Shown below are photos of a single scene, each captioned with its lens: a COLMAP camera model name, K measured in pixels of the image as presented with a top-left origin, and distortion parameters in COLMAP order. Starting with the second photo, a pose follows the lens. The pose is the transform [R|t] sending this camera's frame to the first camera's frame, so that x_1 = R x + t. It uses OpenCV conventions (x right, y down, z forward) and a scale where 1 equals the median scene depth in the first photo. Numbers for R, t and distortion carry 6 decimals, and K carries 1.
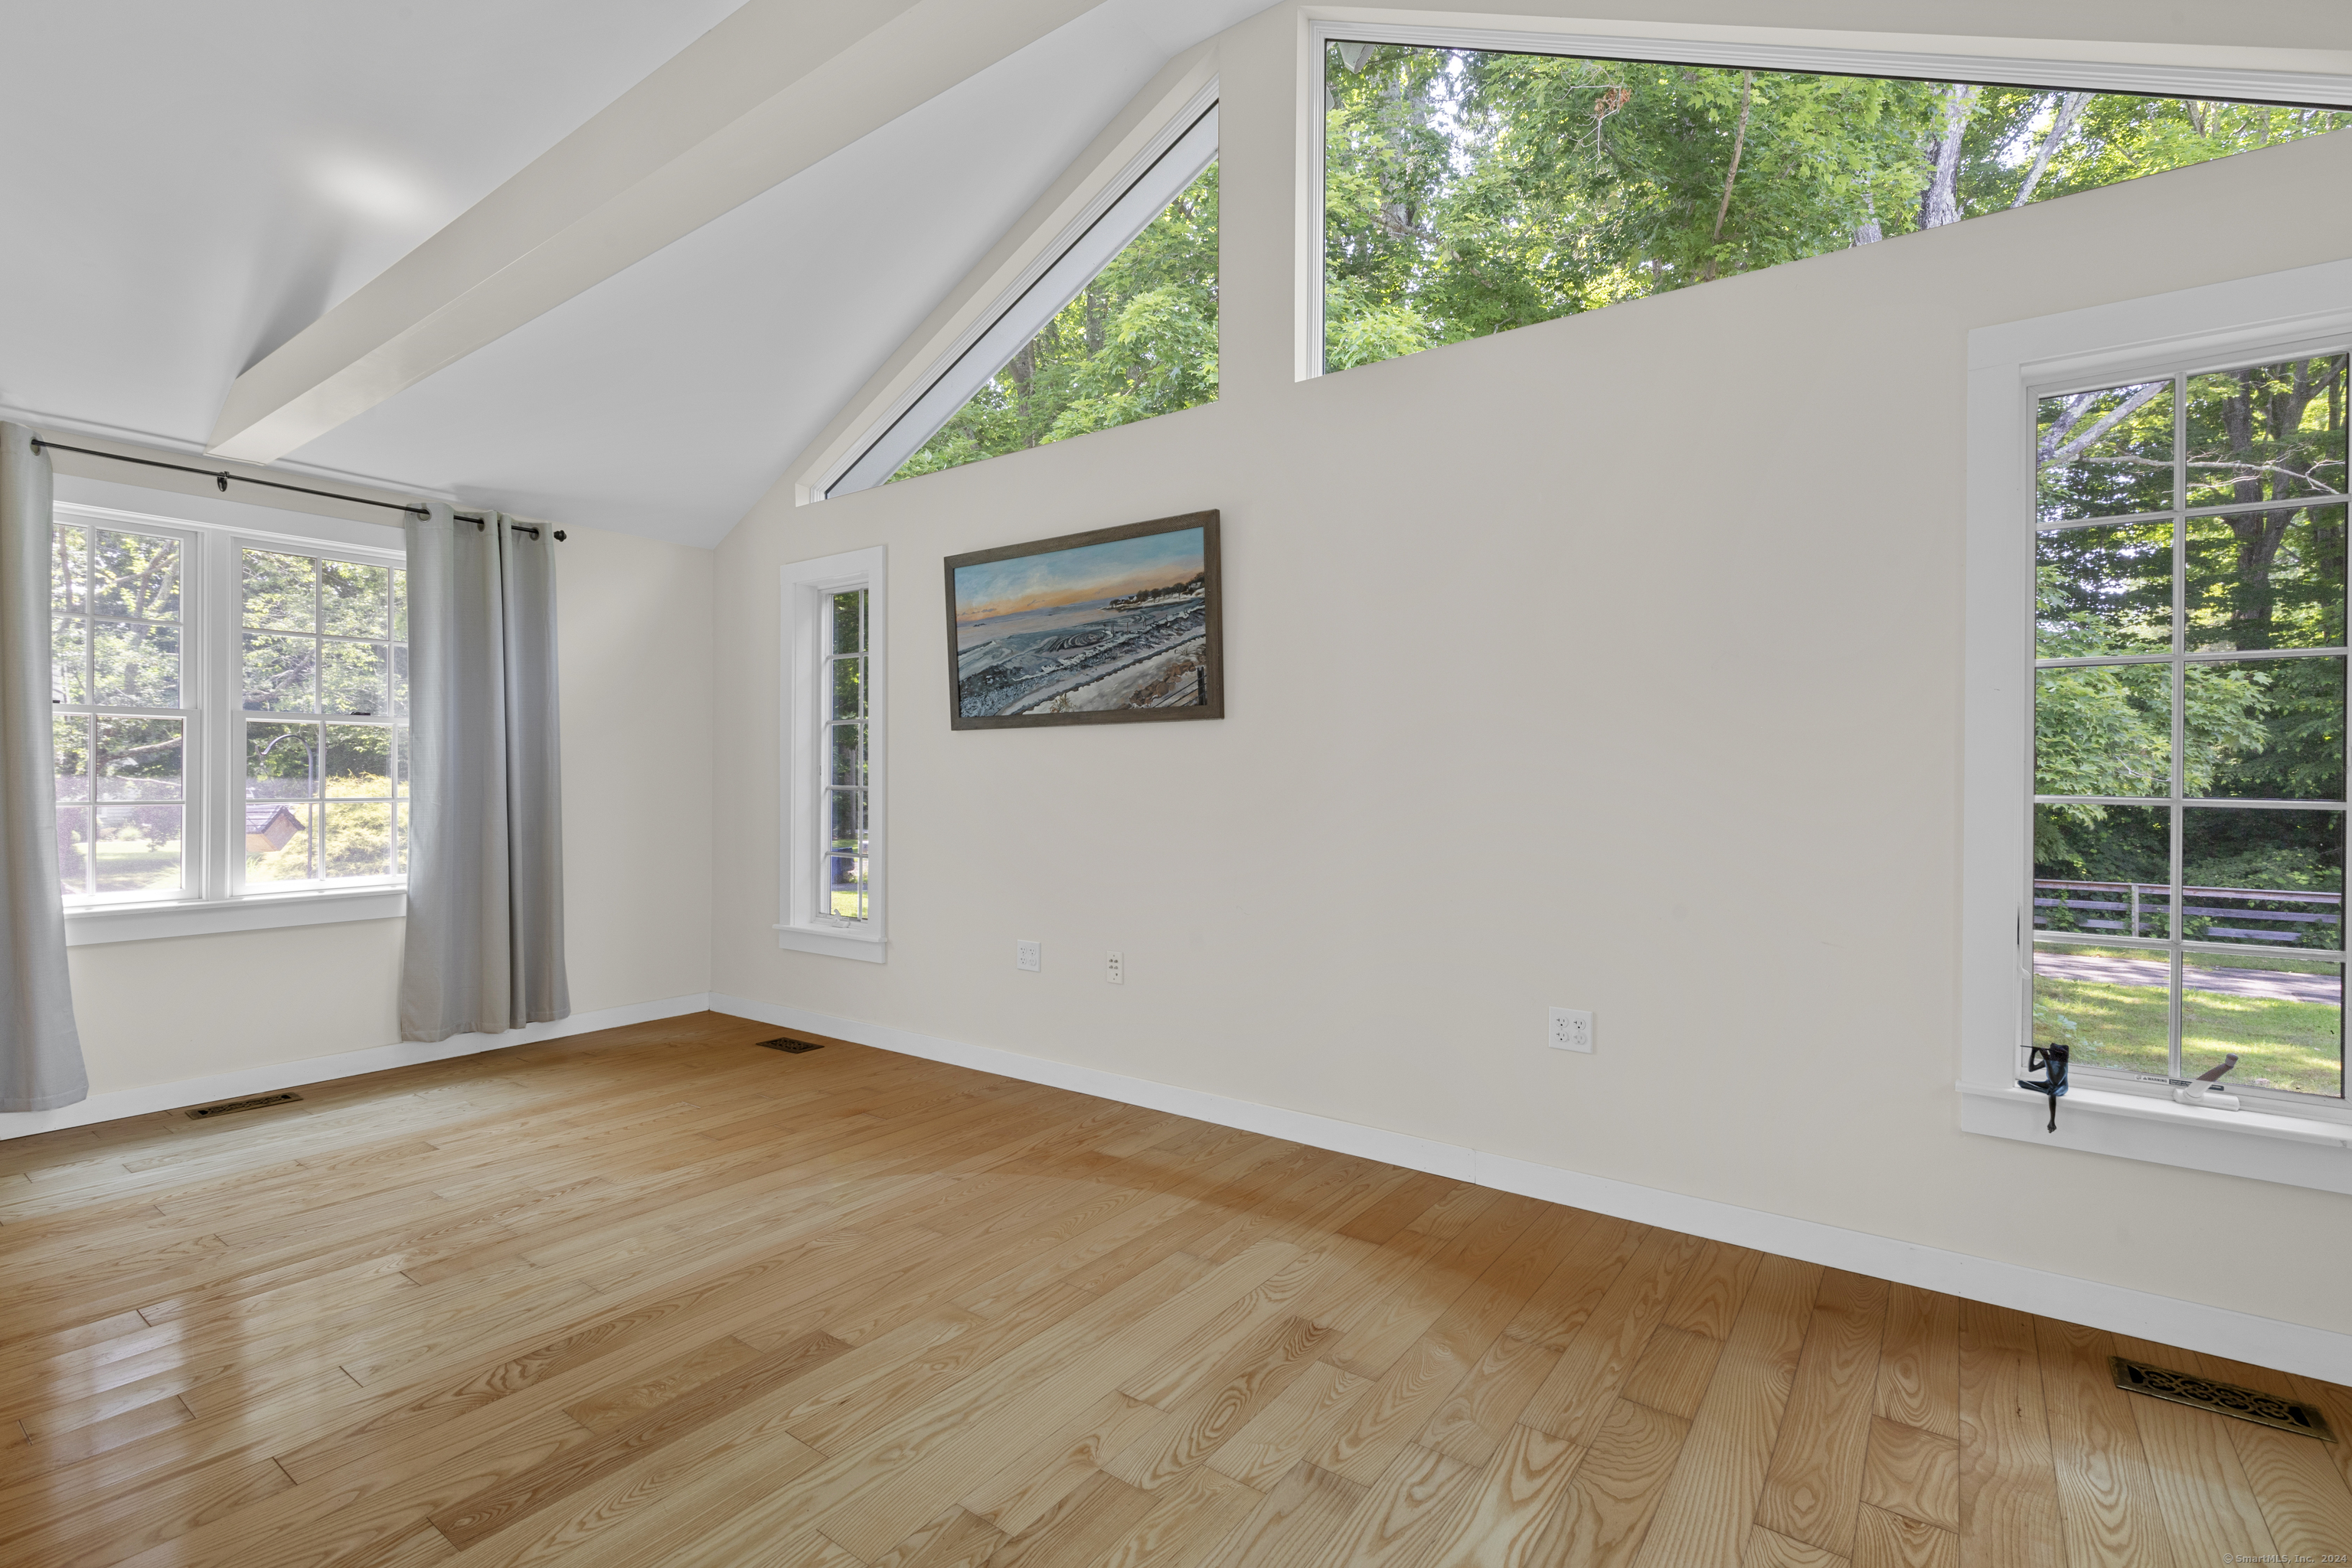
lens RADIAL K [[1073.2, 0, 1190.8], [0, 1073.2, 773.7], [0, 0, 1]] dist [0.009113, -0.000909]
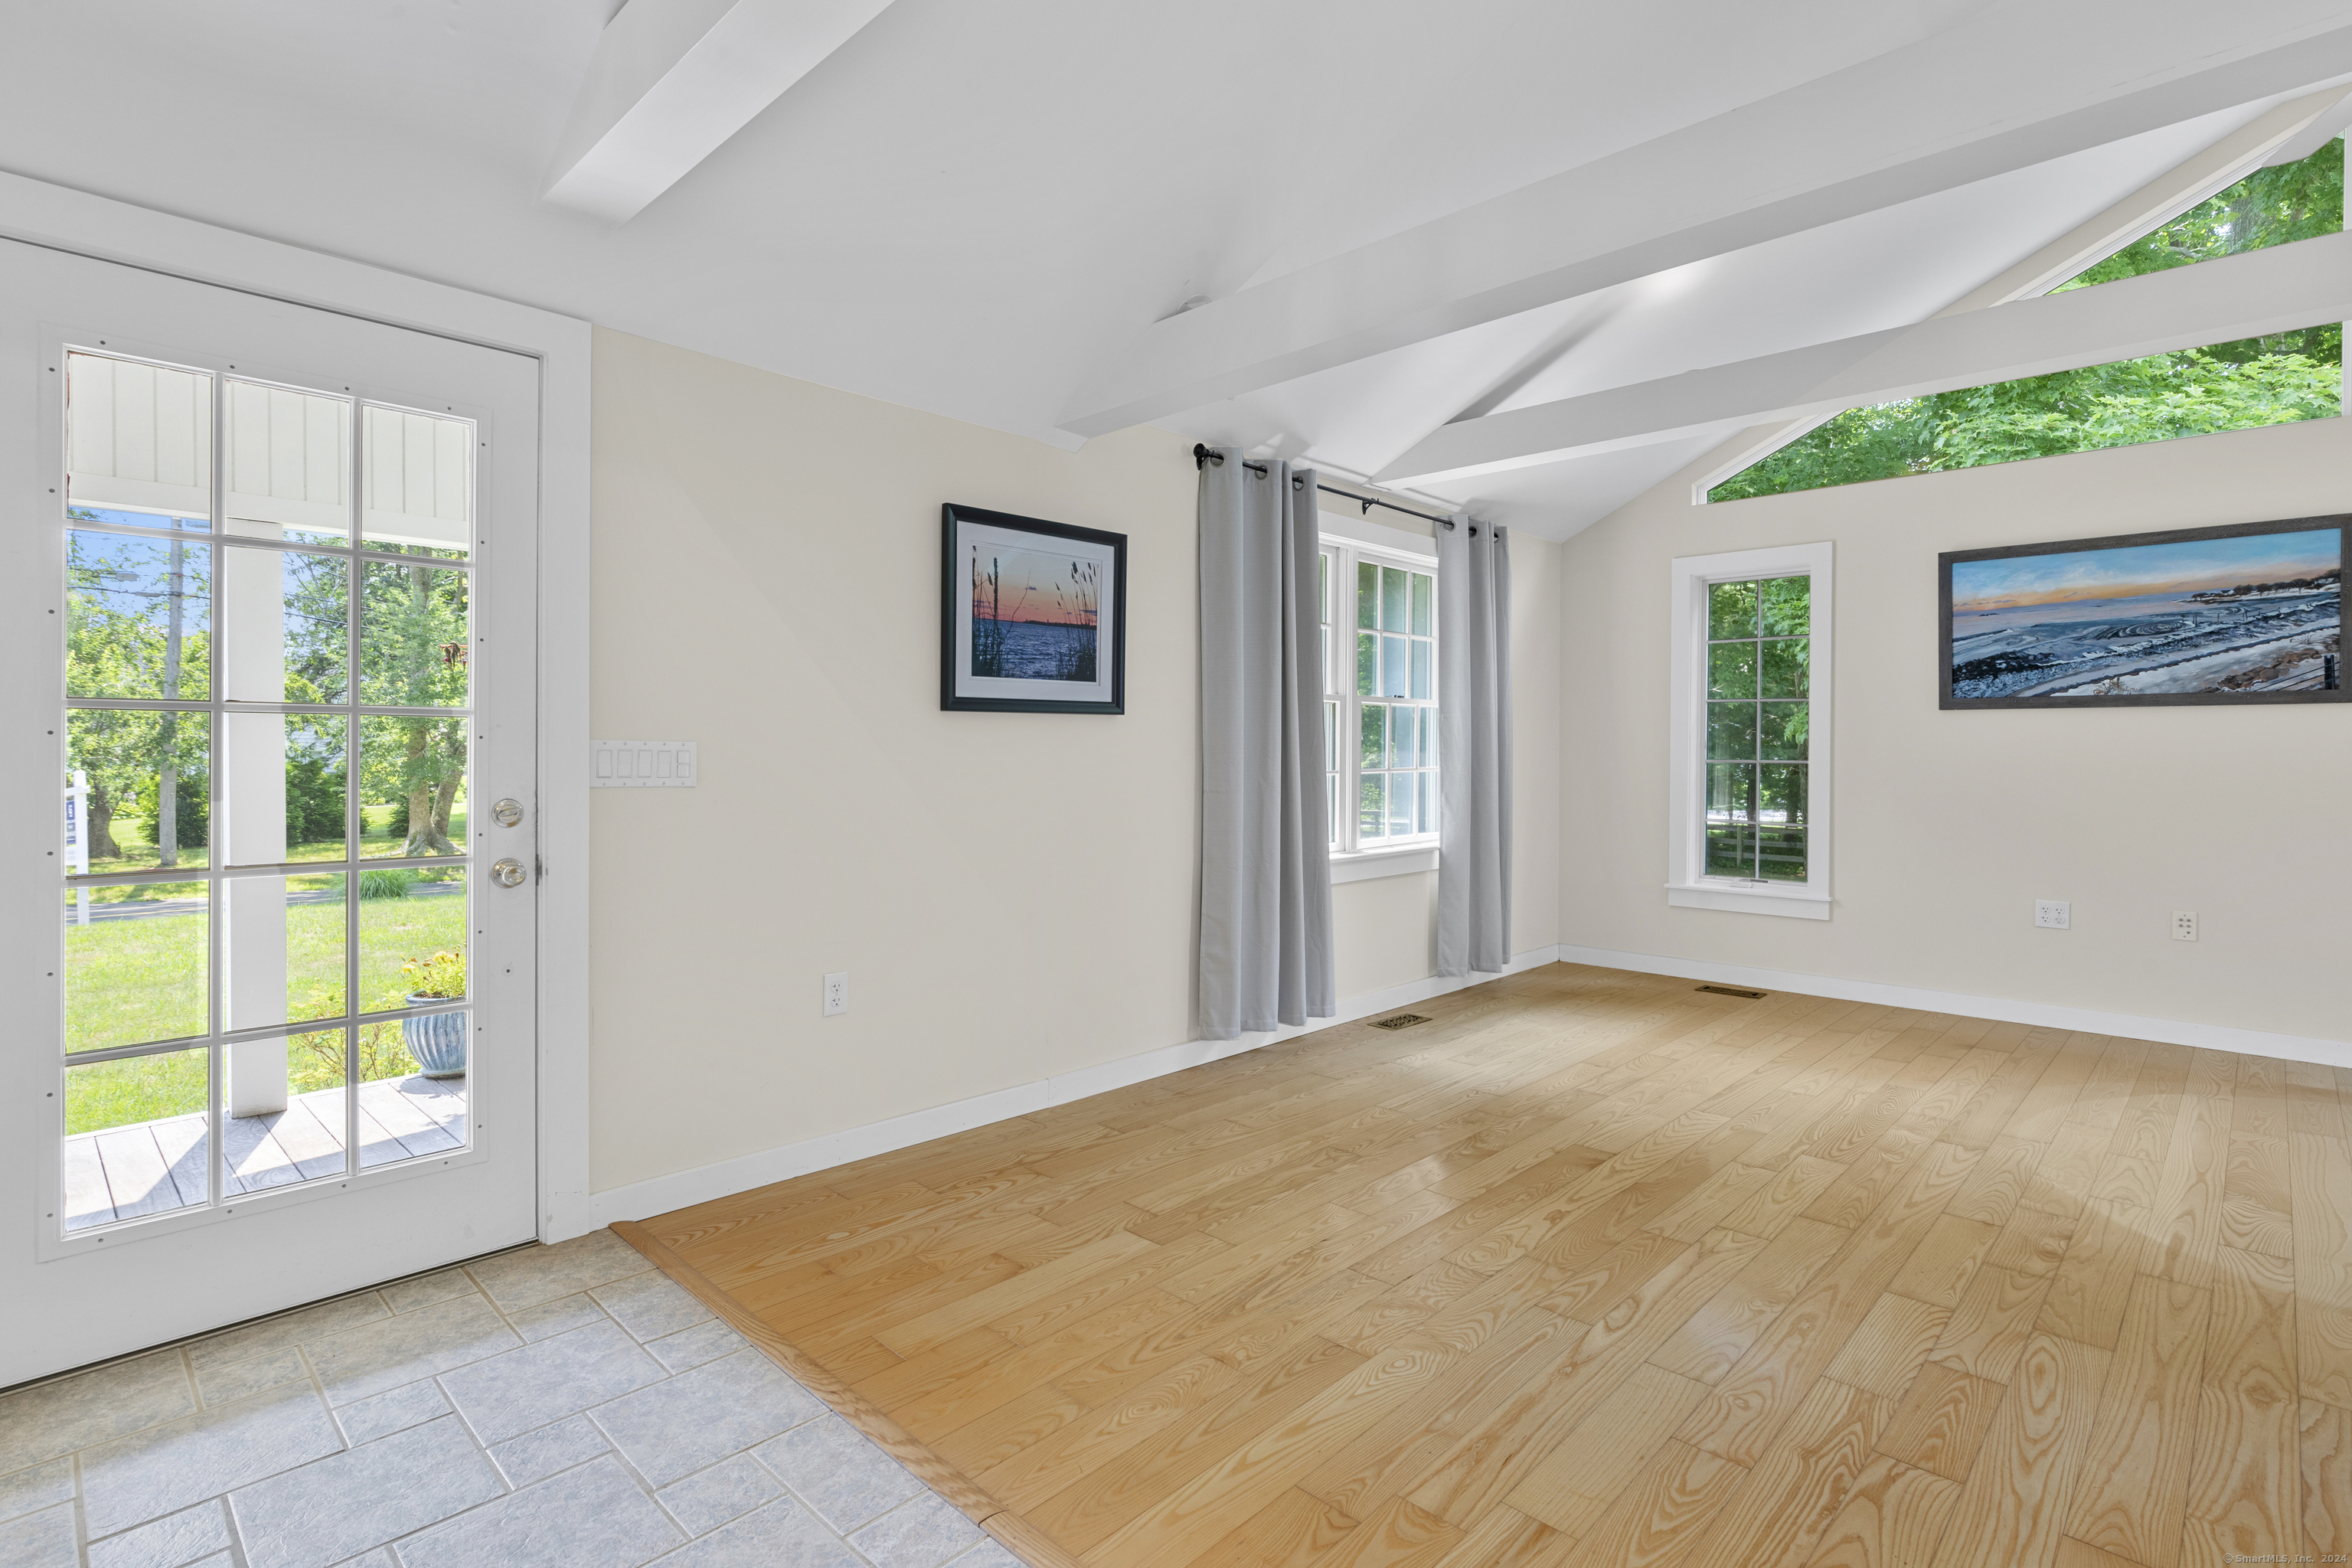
lens RADIAL K [[1142.1, 0, 1189.9], [0, 1142.1, 751.3], [0, 0, 1]] dist [-0.002050, 0.000131]
pose [[0.991515, 0.003628, -0.129945, -0.965315], [-0.002430, 0.999953, 0.009379, -0.008010], [0.129973, -0.008984, 0.991477, -0.304810]]
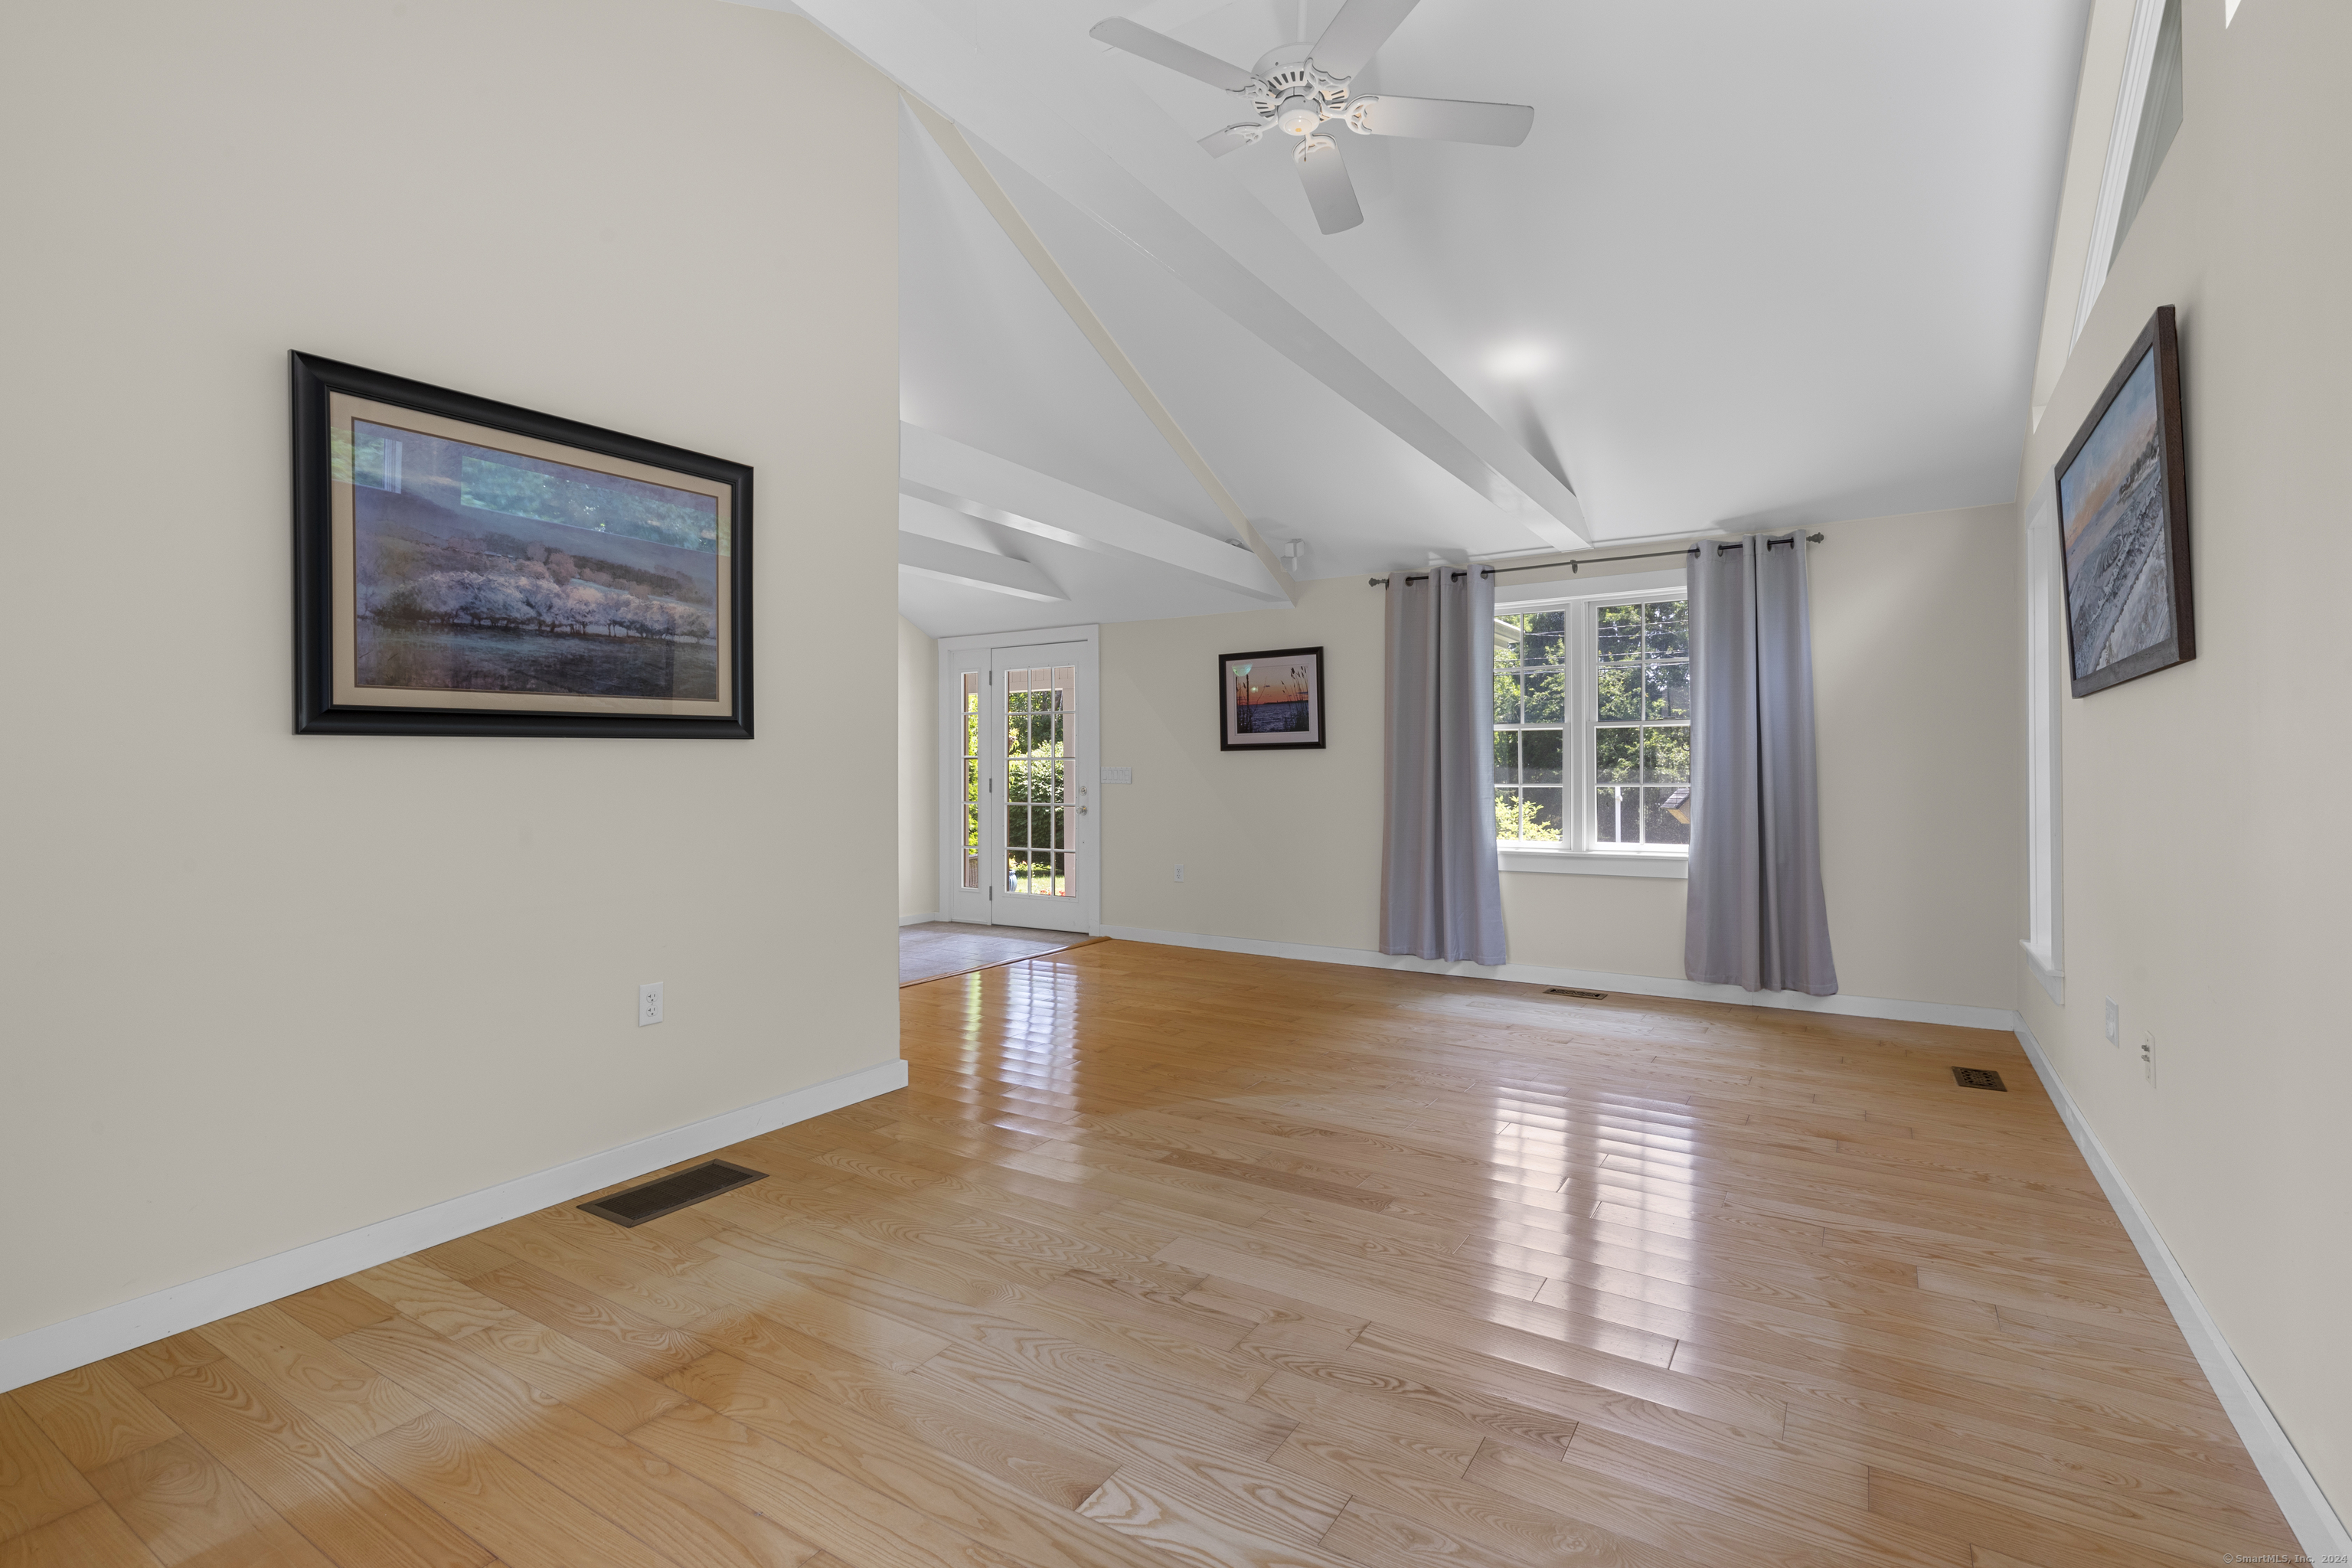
lens RADIAL K [[1073.2, 0, 1198.8], [0, 1073.2, 779.5], [0, 0, 1]] dist [0.009113, -0.000909]
pose [[0.072821, 0.005858, -0.997328, 0.545469], [0.008497, 0.999943, 0.006494, 0.004699], [0.997309, -0.008947, 0.072767, 0.403146]]
